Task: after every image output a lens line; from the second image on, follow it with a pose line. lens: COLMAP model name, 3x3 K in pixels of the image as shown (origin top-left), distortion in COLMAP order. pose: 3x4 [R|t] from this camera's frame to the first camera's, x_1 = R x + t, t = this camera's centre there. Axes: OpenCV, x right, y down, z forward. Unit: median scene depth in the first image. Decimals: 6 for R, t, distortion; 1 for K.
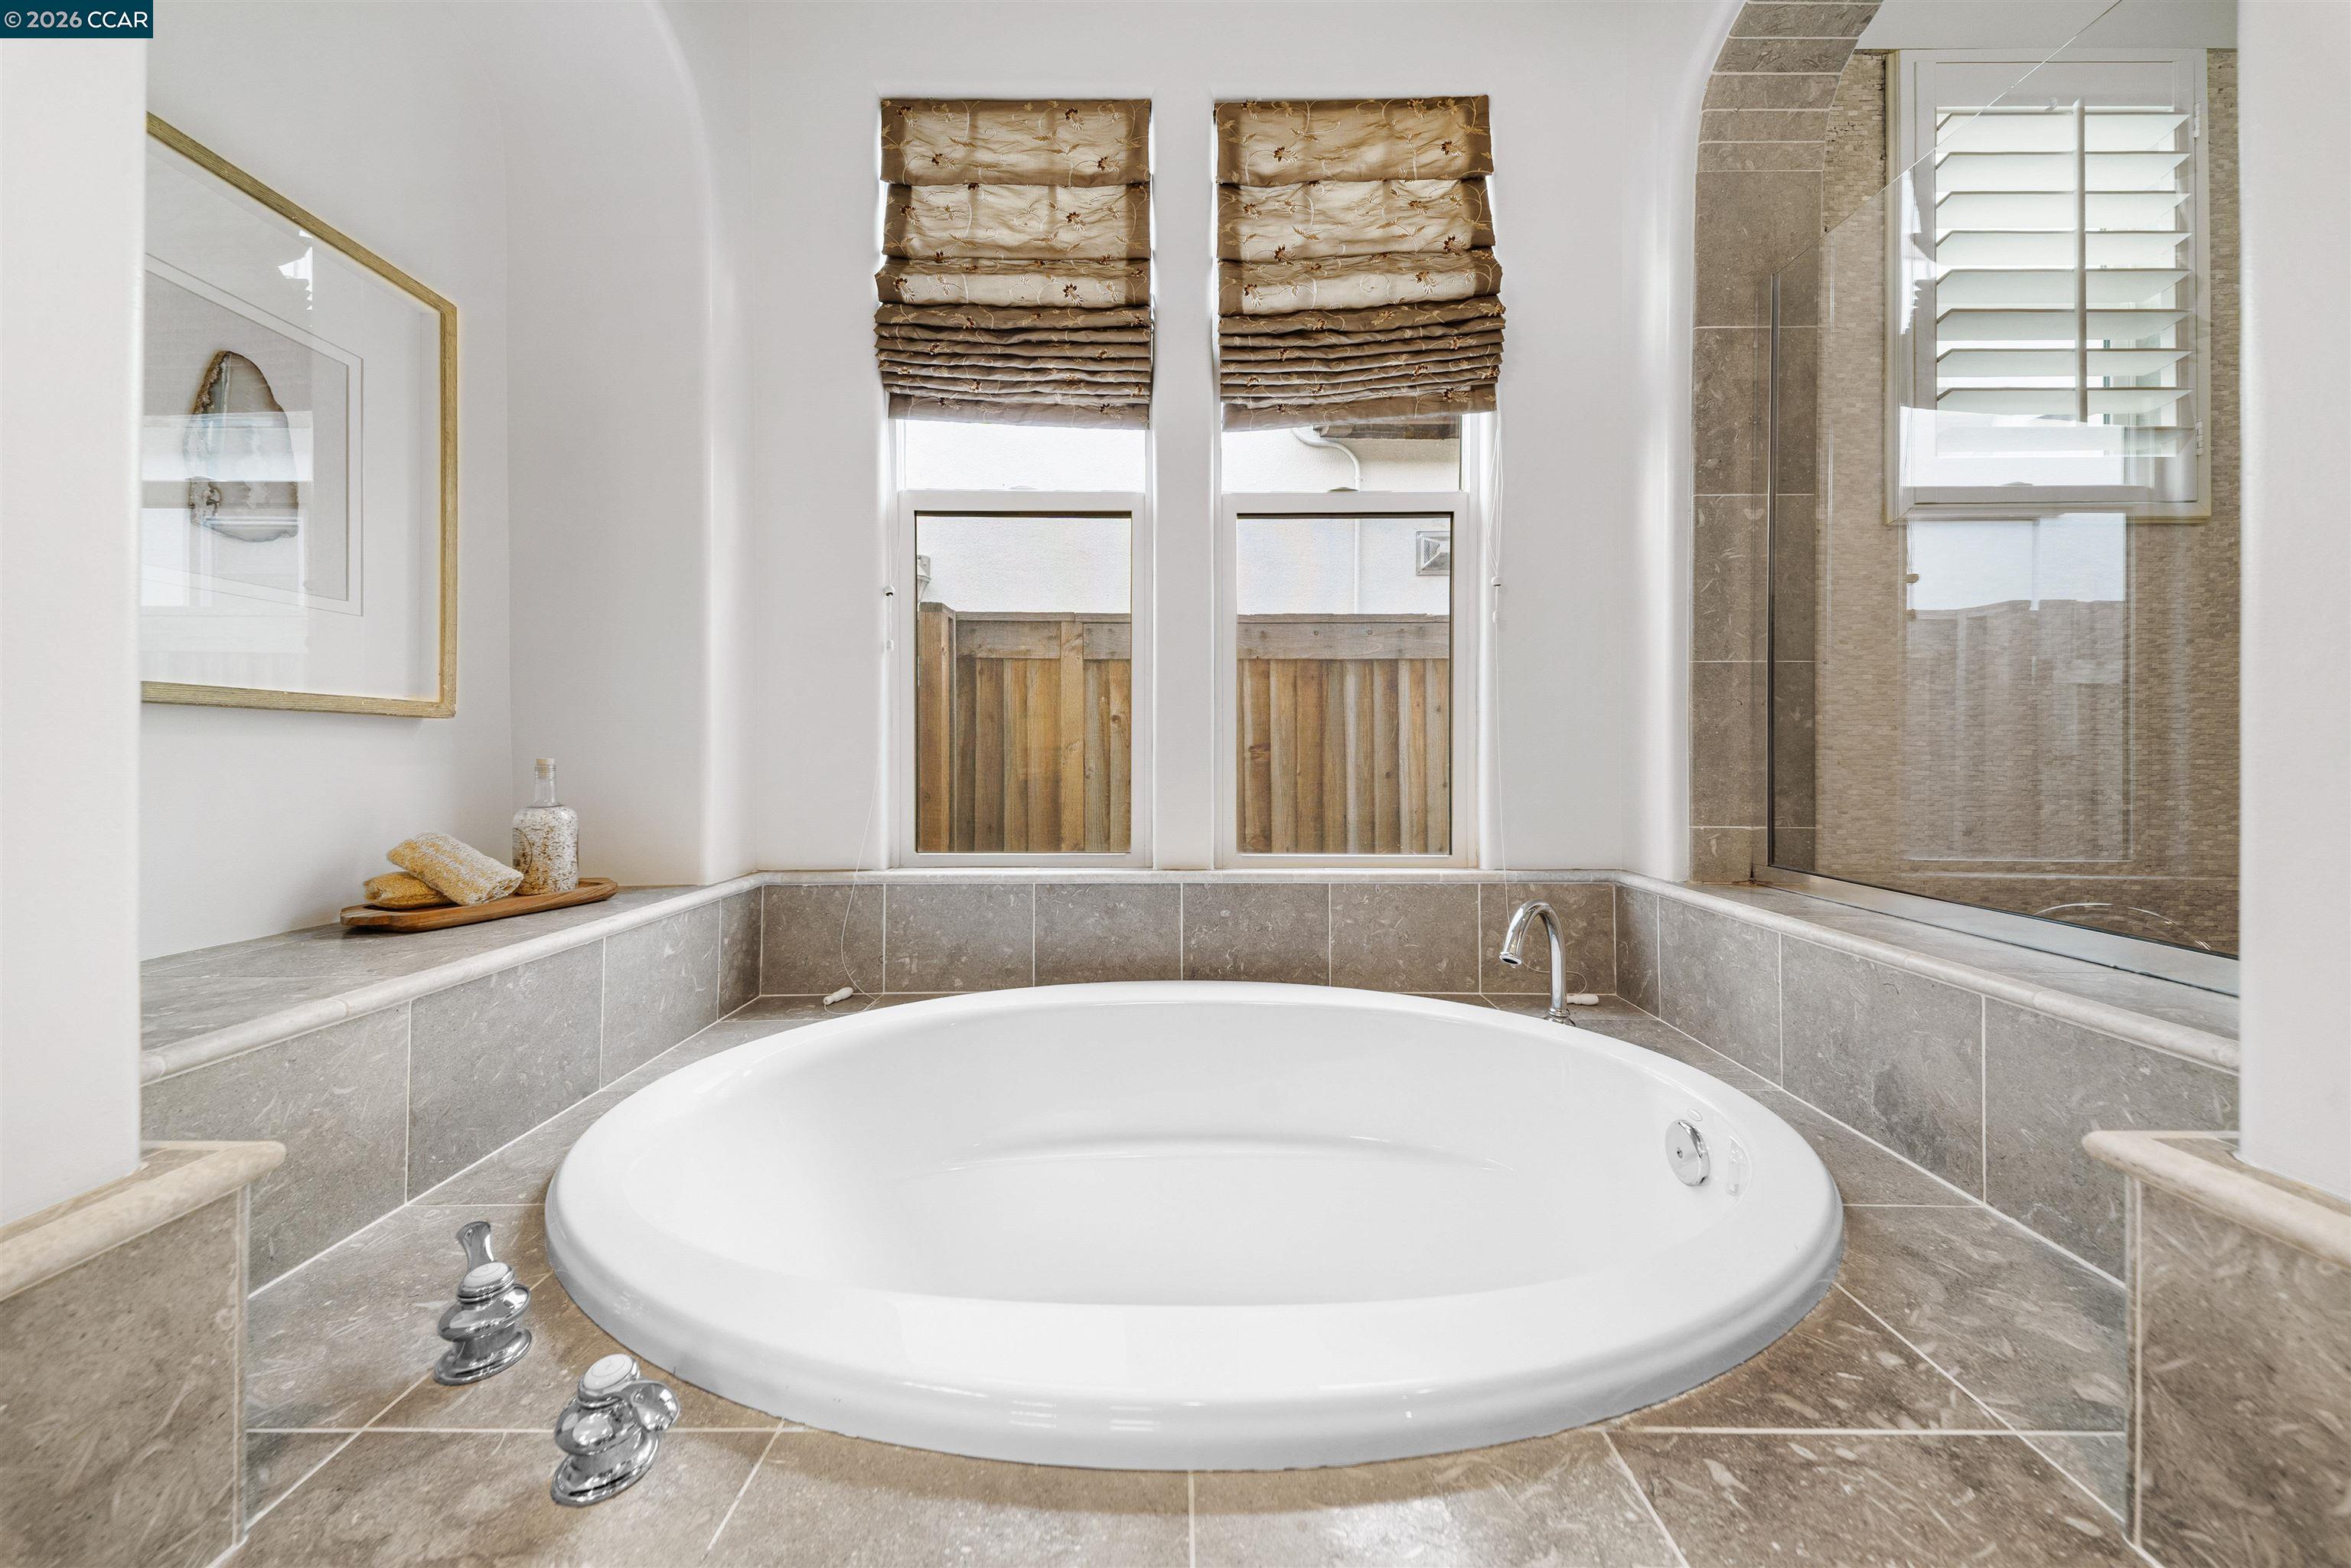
lens RADIAL K [[831.0, 0, 1166.4], [0, 831.0, 749.6], [0, 0, 1]] dist [-0.002384, -0.001803]
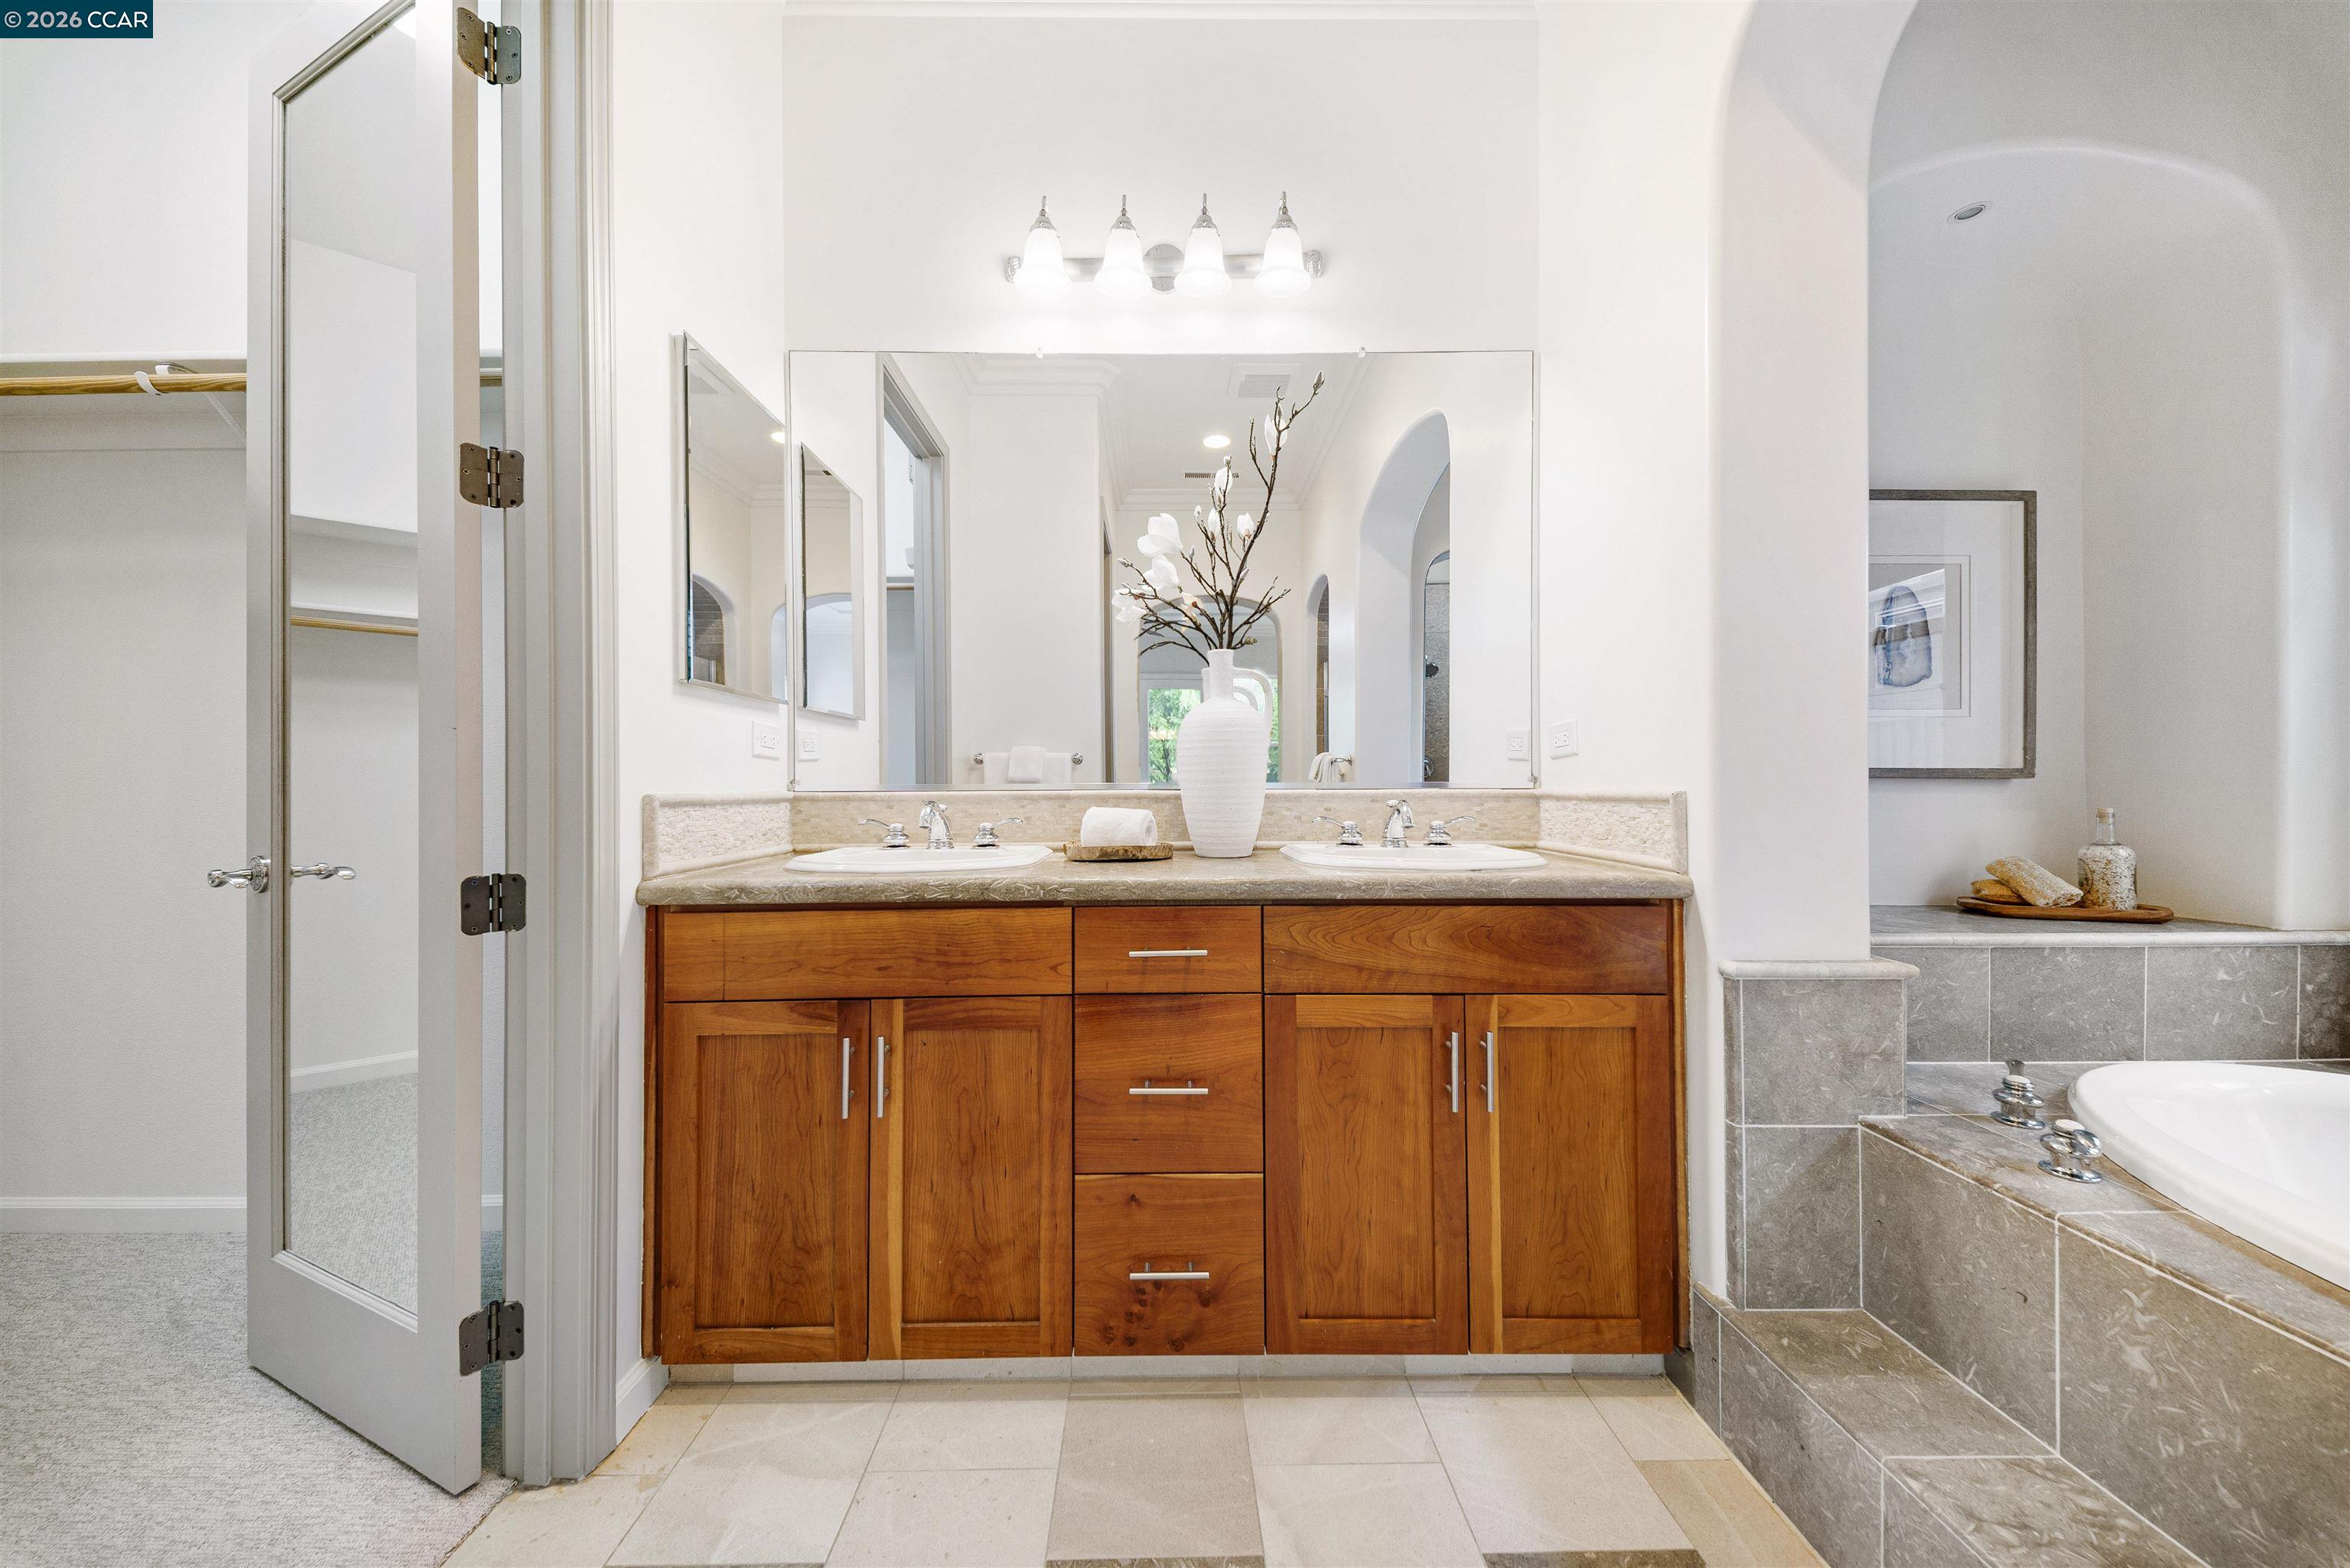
lens RADIAL K [[830.7, 0, 1172.7], [0, 830.7, 782.8], [0, 0, 1]] dist [-0.002384, -0.001803]
pose [[0.015746, 0.006315, -0.999856, 0.448043], [0.000923, 0.999980, 0.006331, -0.033402], [0.999876, -0.001023, 0.015740, -0.421857]]
